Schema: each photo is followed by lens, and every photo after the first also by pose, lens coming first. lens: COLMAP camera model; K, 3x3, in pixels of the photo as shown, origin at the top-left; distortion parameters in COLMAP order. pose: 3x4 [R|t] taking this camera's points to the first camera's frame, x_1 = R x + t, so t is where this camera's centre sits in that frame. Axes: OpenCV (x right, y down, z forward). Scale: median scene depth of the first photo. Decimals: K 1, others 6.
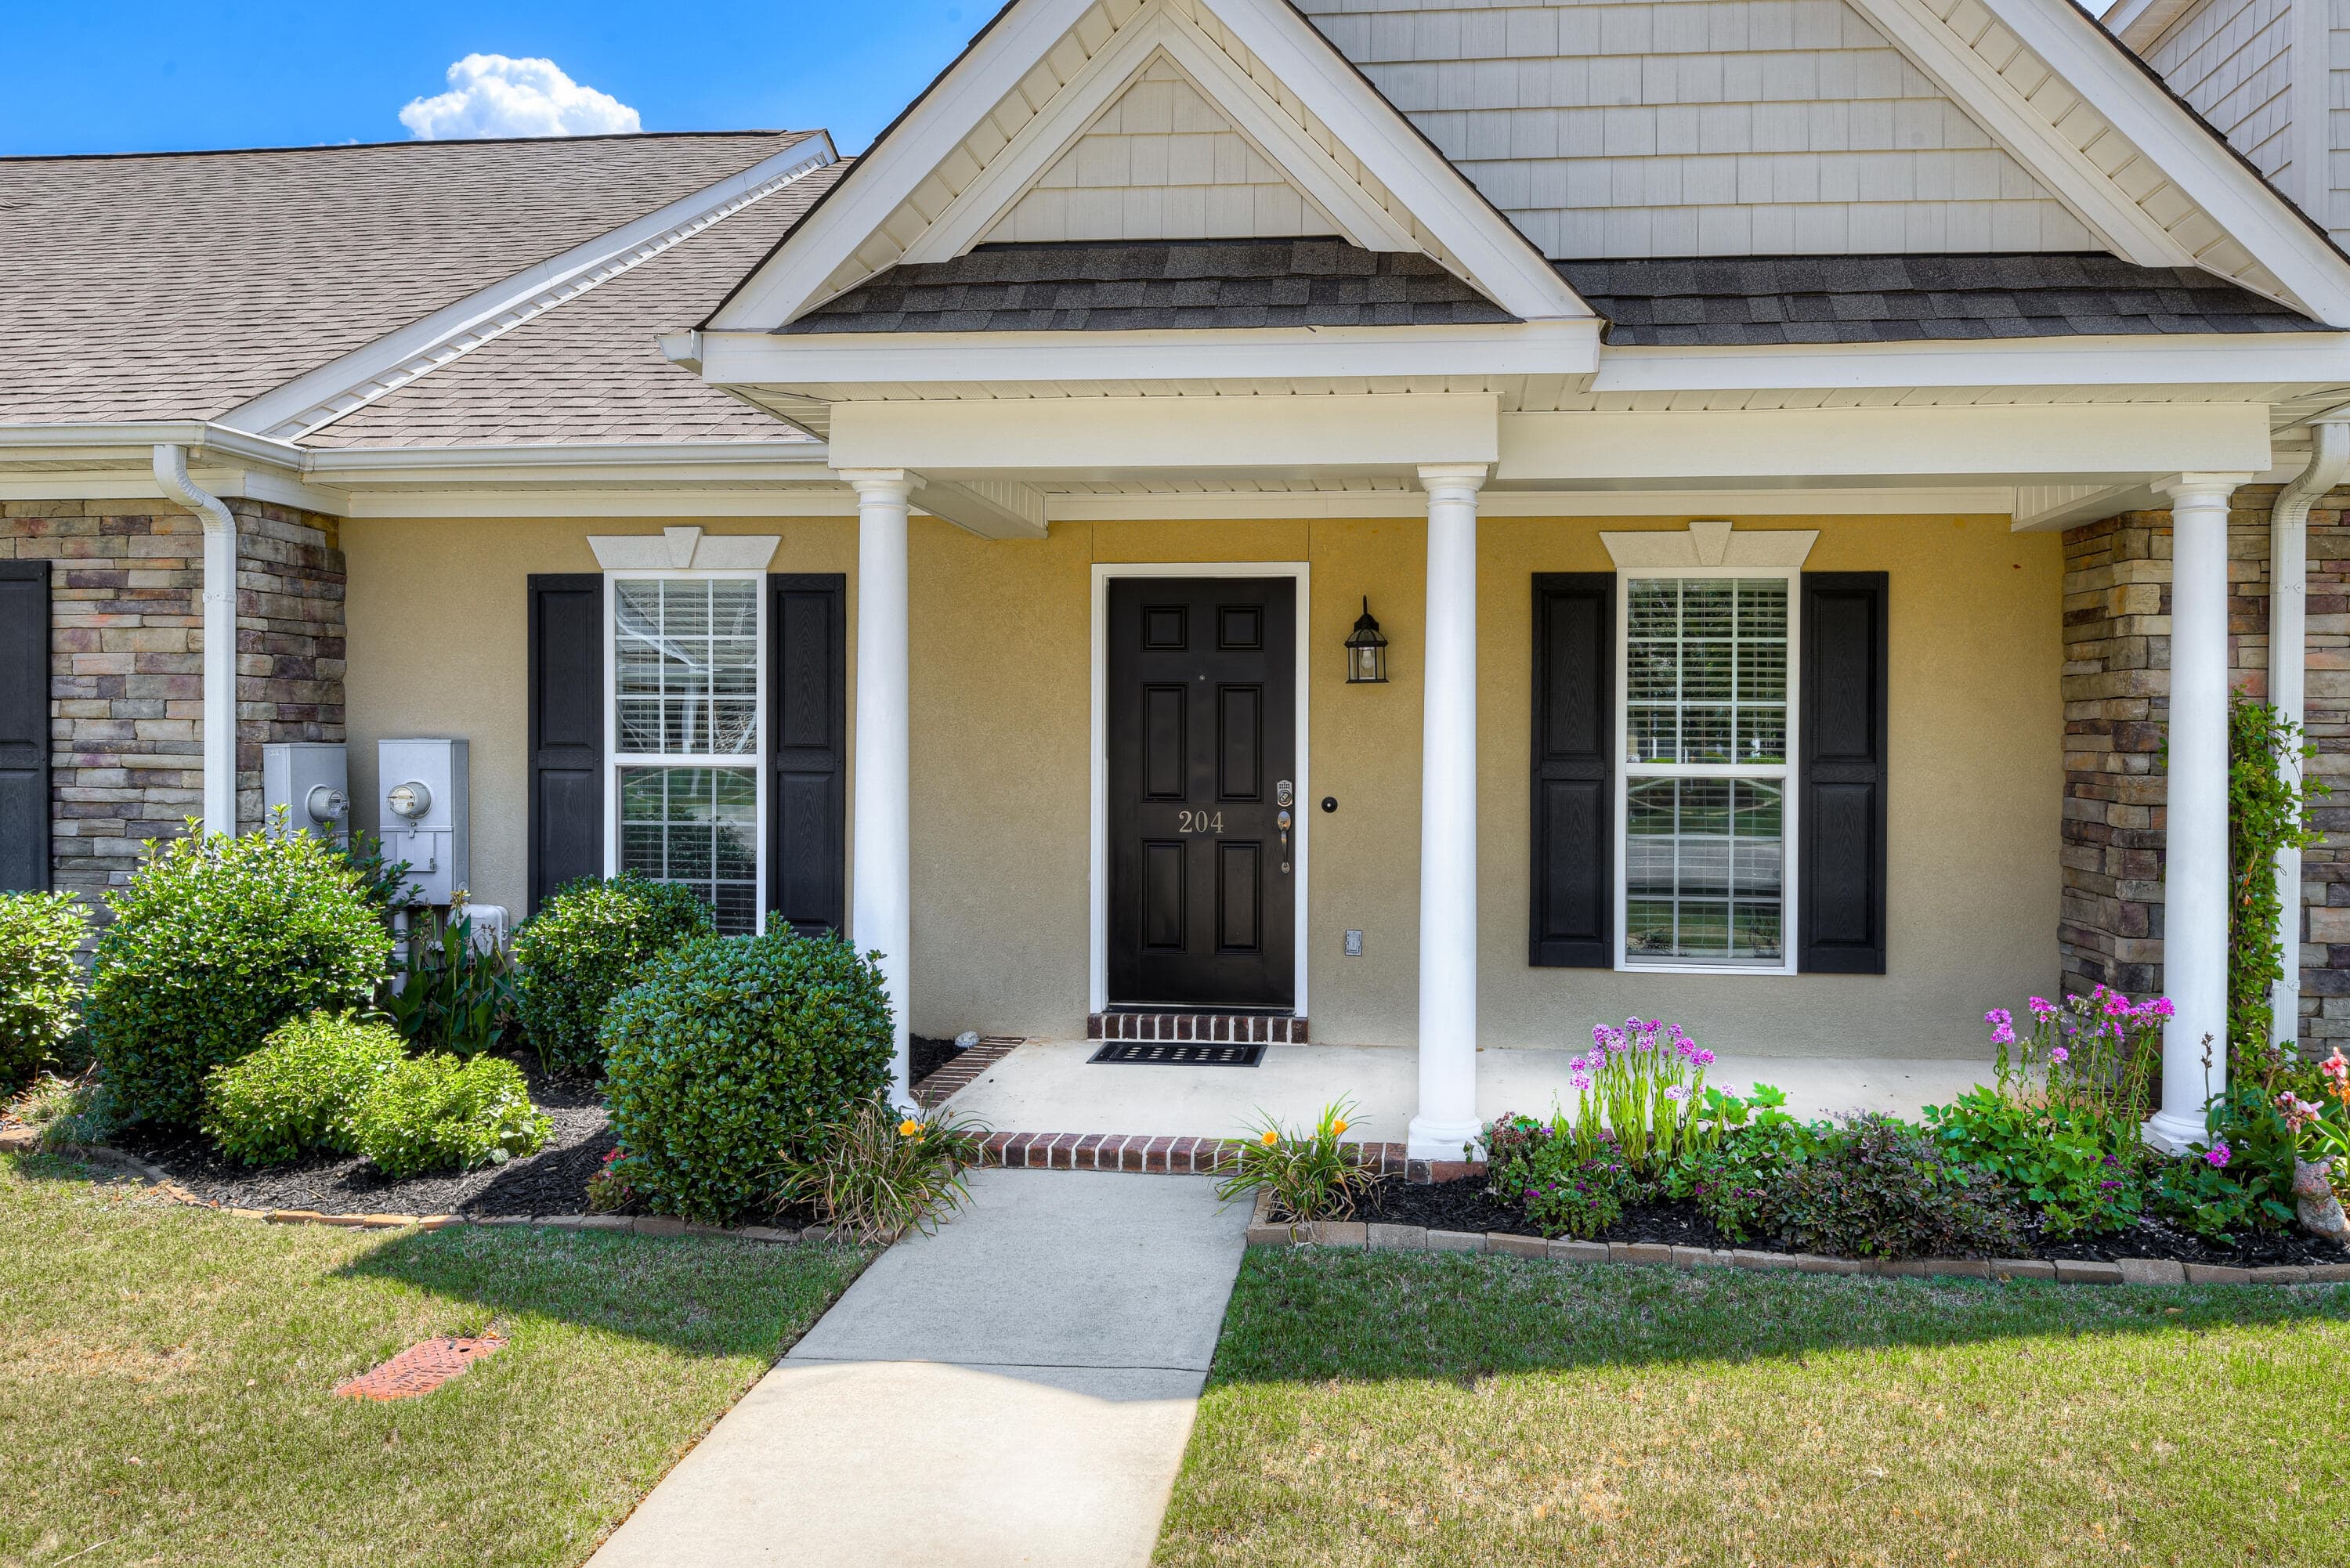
lens RADIAL K [[2161.8, 0, 1181.6], [0, 2161.8, 755.8], [0, 0, 1]] dist [0.010322, -0.005103]
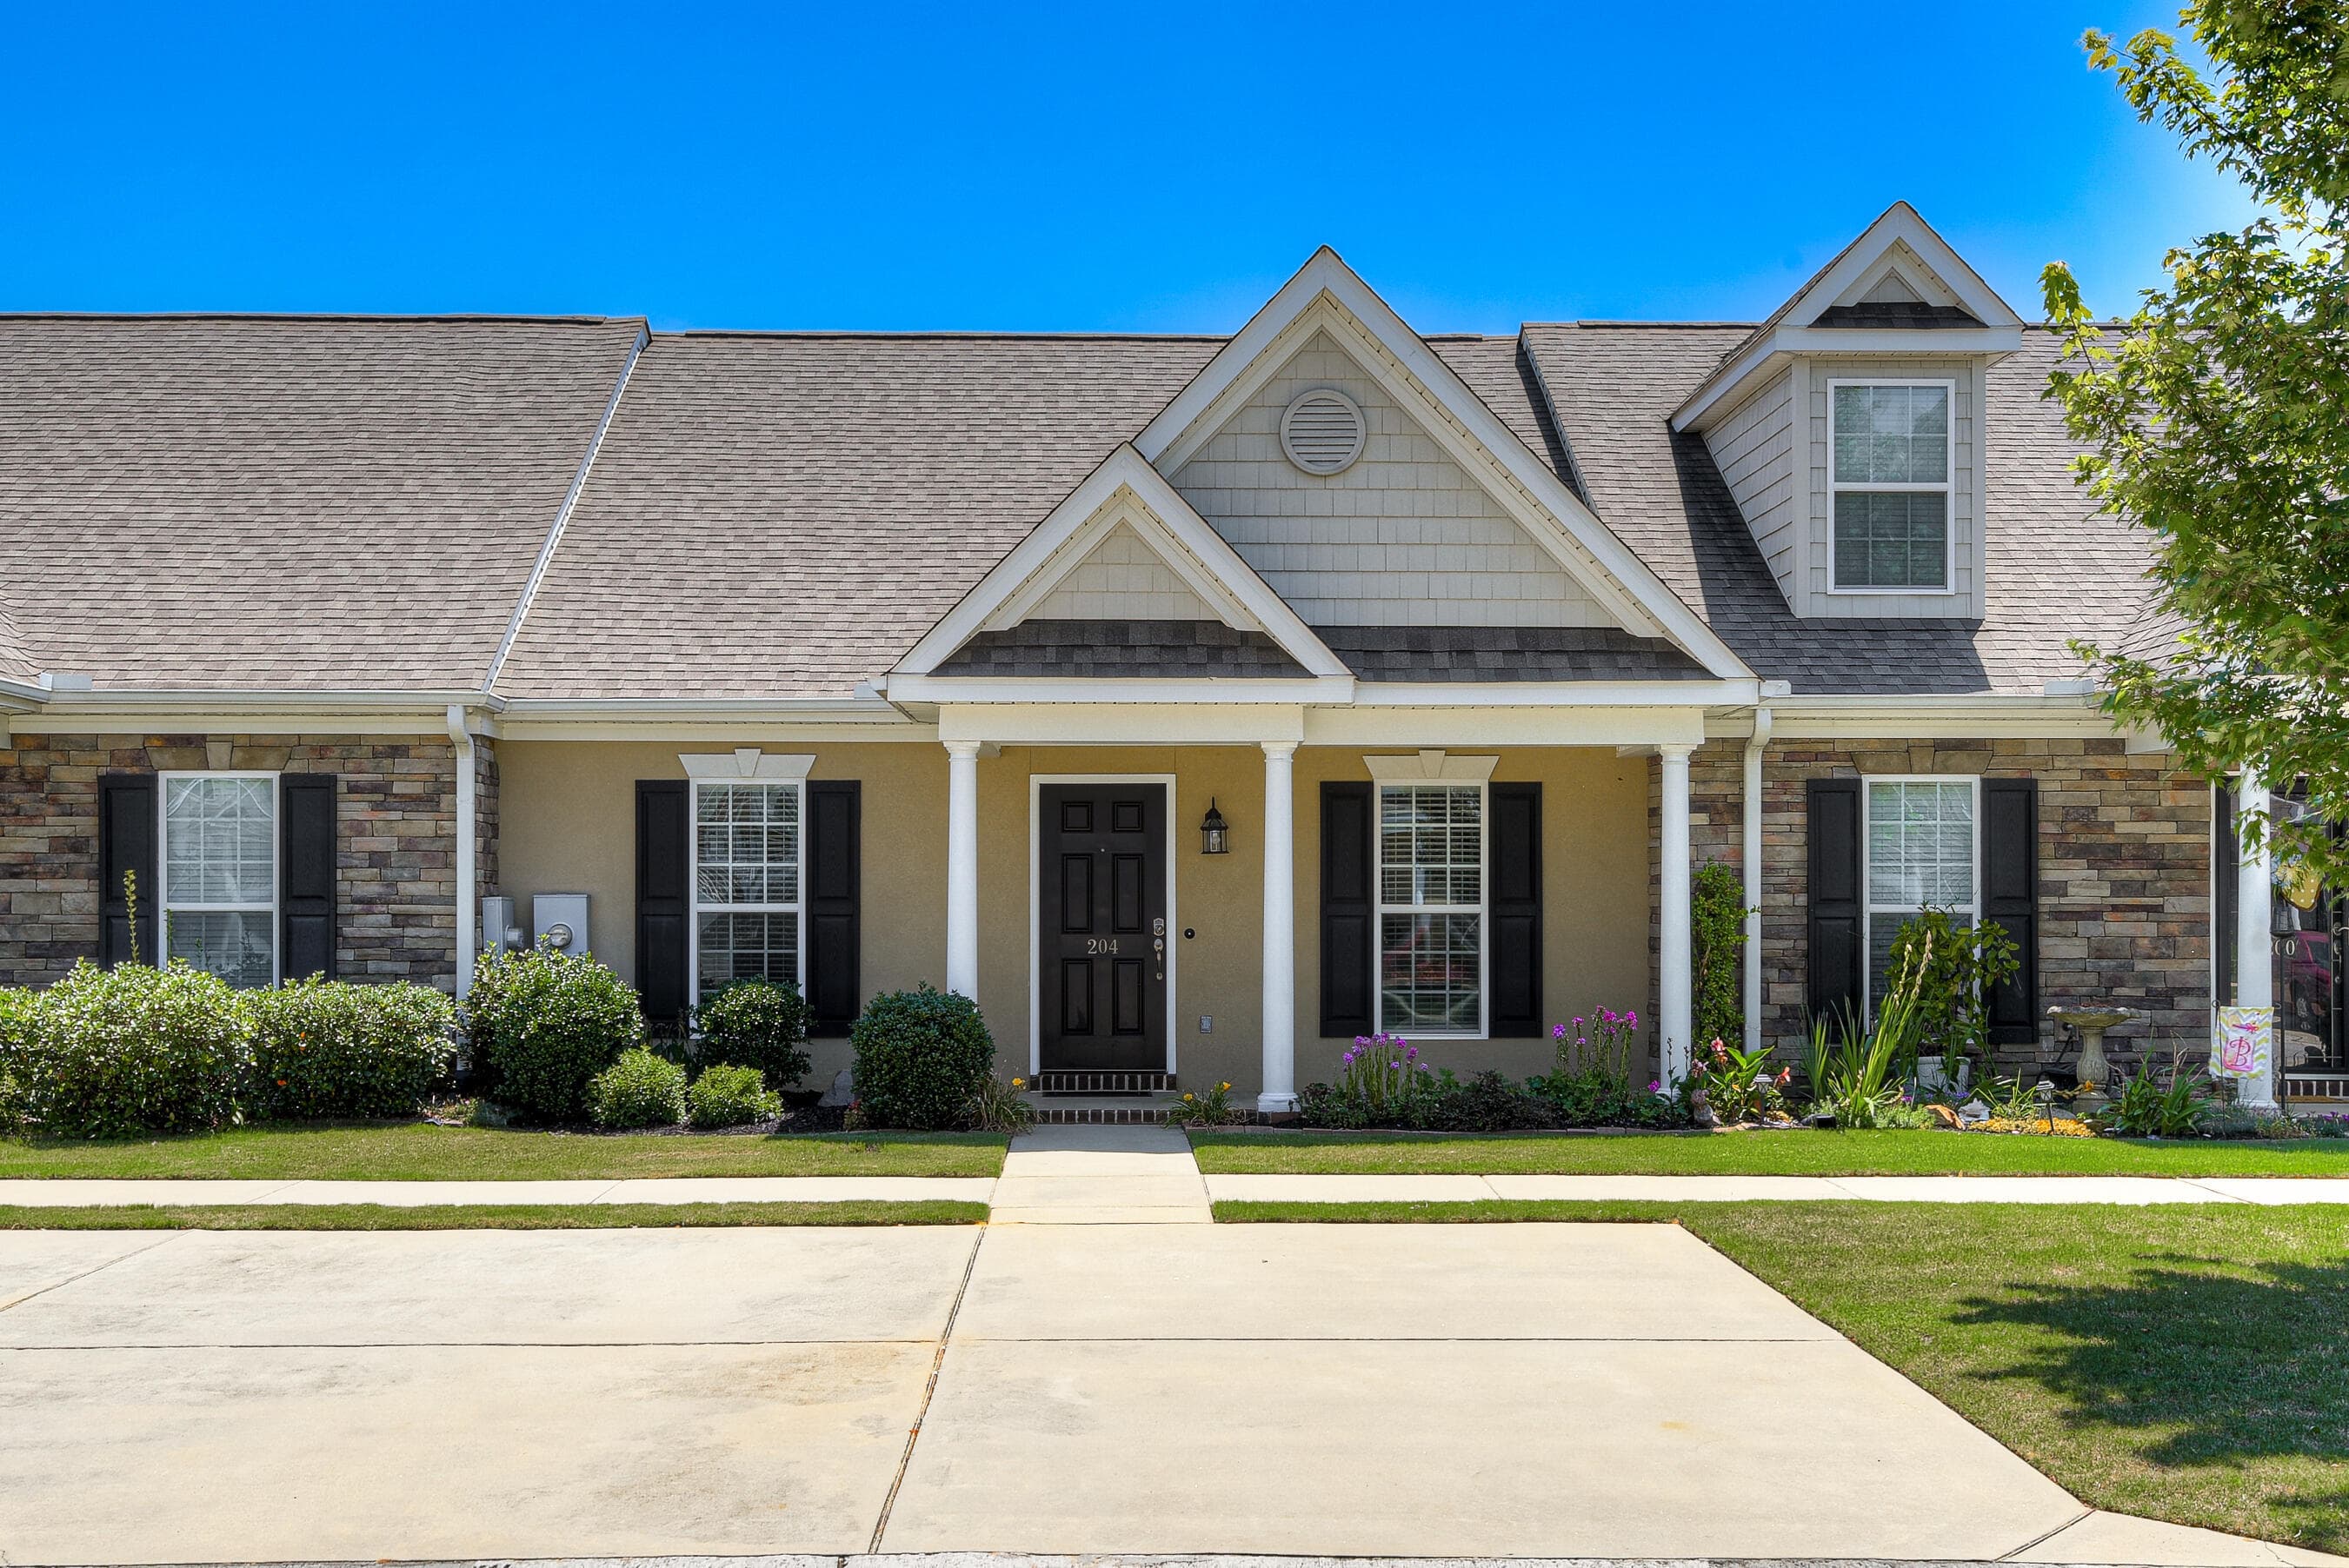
lens RADIAL K [[2982.2, 0, 1229.5], [0, 2982.2, 784.5], [0, 0, 1]] dist [0.015912, 0.018616]
pose [[0.991012, -0.000445, 0.133775, -0.190091], [0.006951, 0.998815, -0.048177, 0.019719], [-0.133595, 0.048674, 0.989840, -1.118761]]
